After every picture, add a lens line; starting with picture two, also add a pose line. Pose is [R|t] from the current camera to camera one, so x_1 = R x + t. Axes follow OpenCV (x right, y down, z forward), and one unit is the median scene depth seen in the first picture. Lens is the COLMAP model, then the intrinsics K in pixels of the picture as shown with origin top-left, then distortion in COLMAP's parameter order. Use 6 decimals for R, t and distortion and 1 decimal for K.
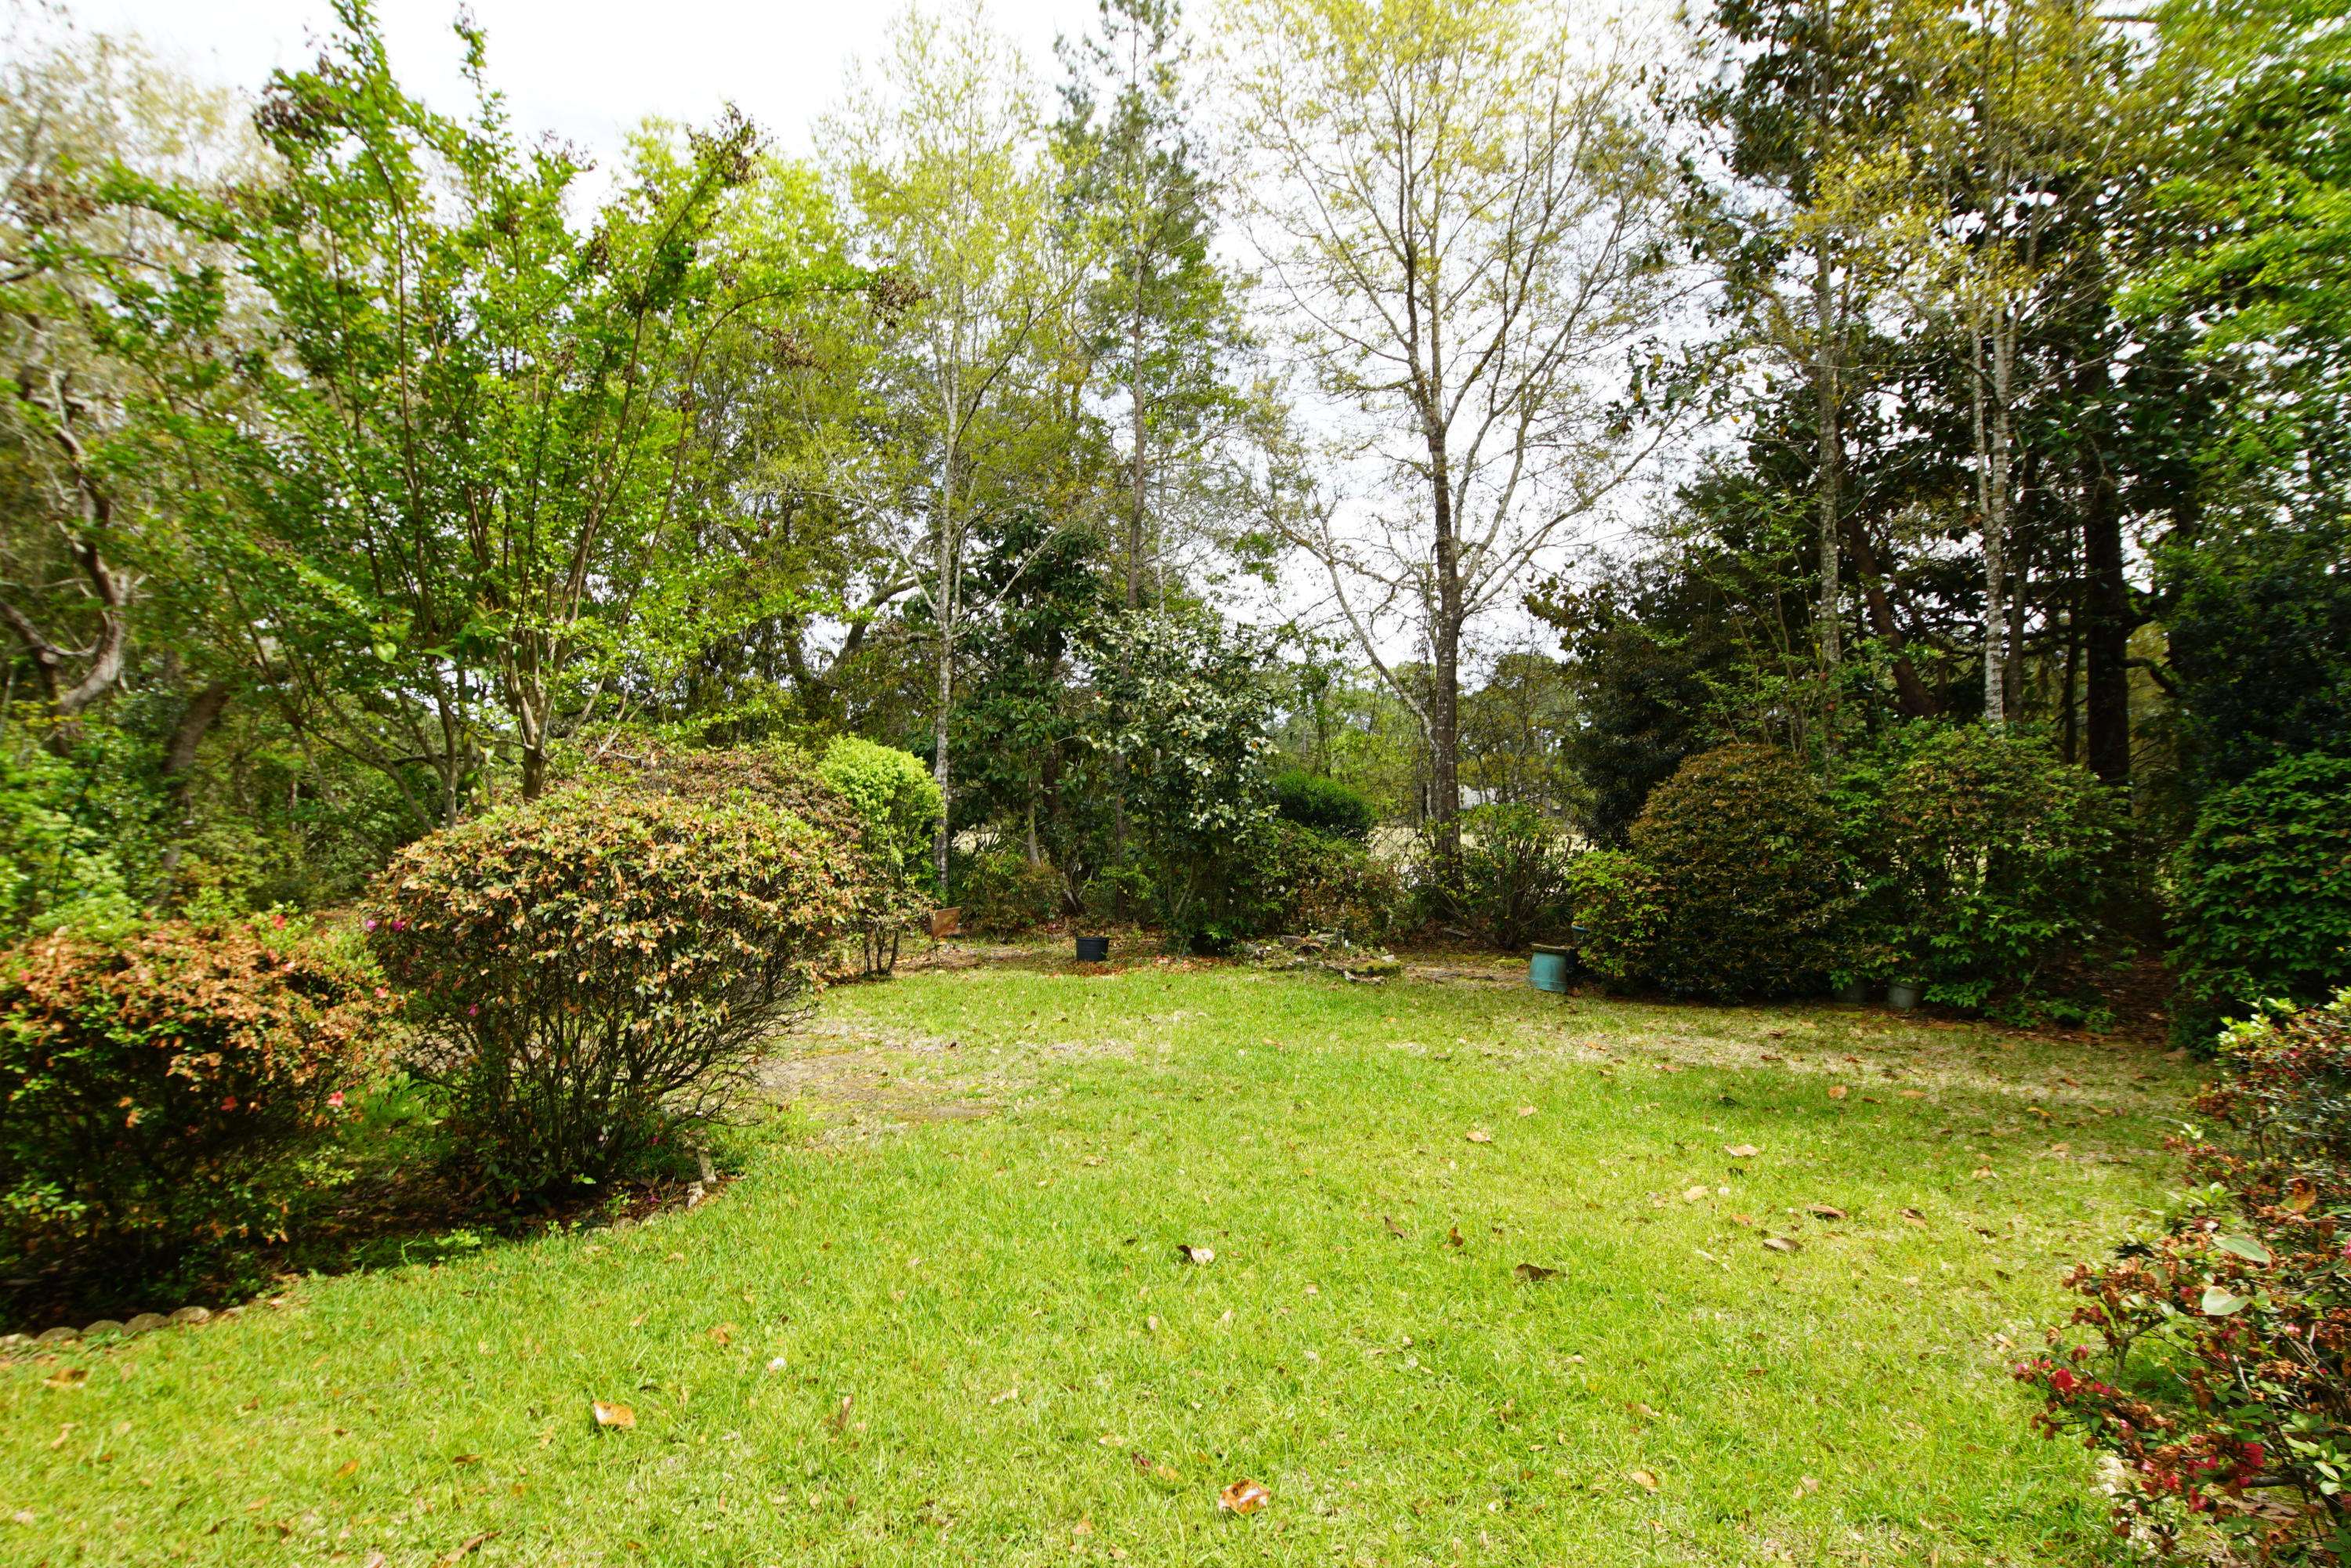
lens RADIAL K [[1260.2, 0, 1163.4], [0, 1260.2, 791.2], [0, 0, 1]] dist [0.015335, -0.016617]
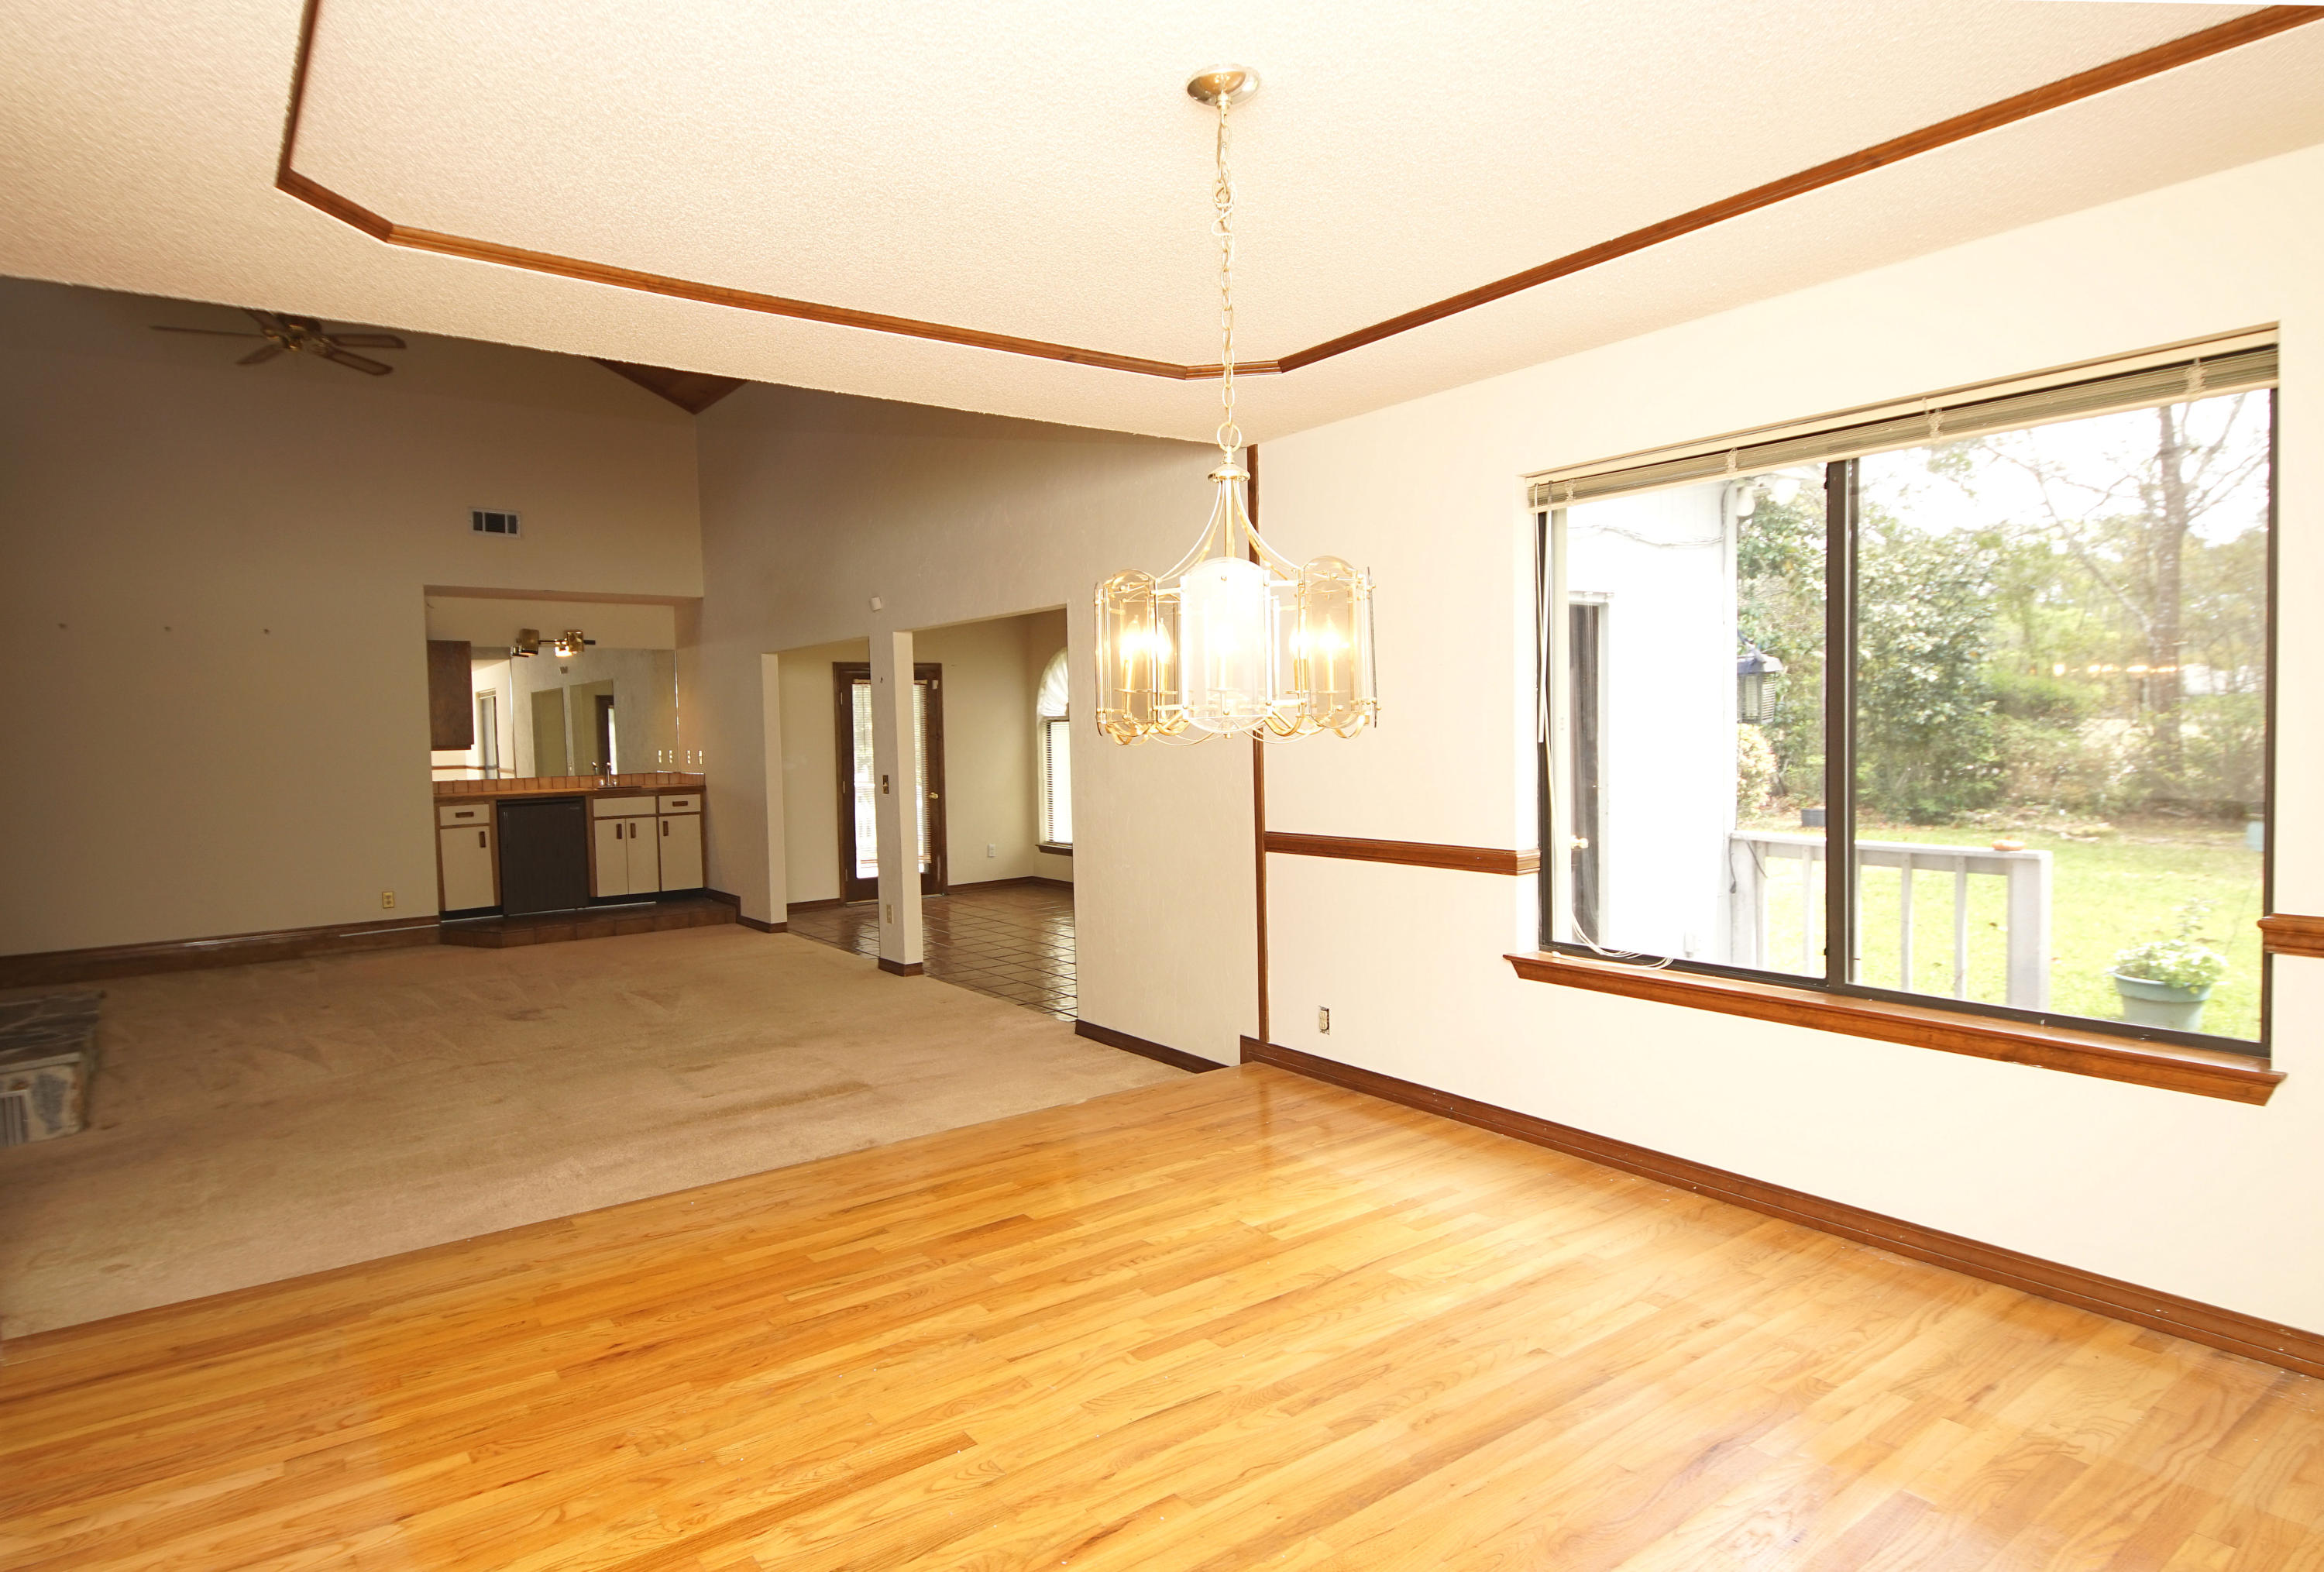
lens RADIAL K [[1245.9, 0, 1168.4], [0, 1245.9, 781.2], [0, 0, 1]] dist [0.015335, -0.016617]
pose [[0.897814, 0.002590, -0.440367, -0.101040], [0.028098, 0.997608, 0.063154, -0.012394], [0.439477, -0.069074, 0.895594, -0.479476]]
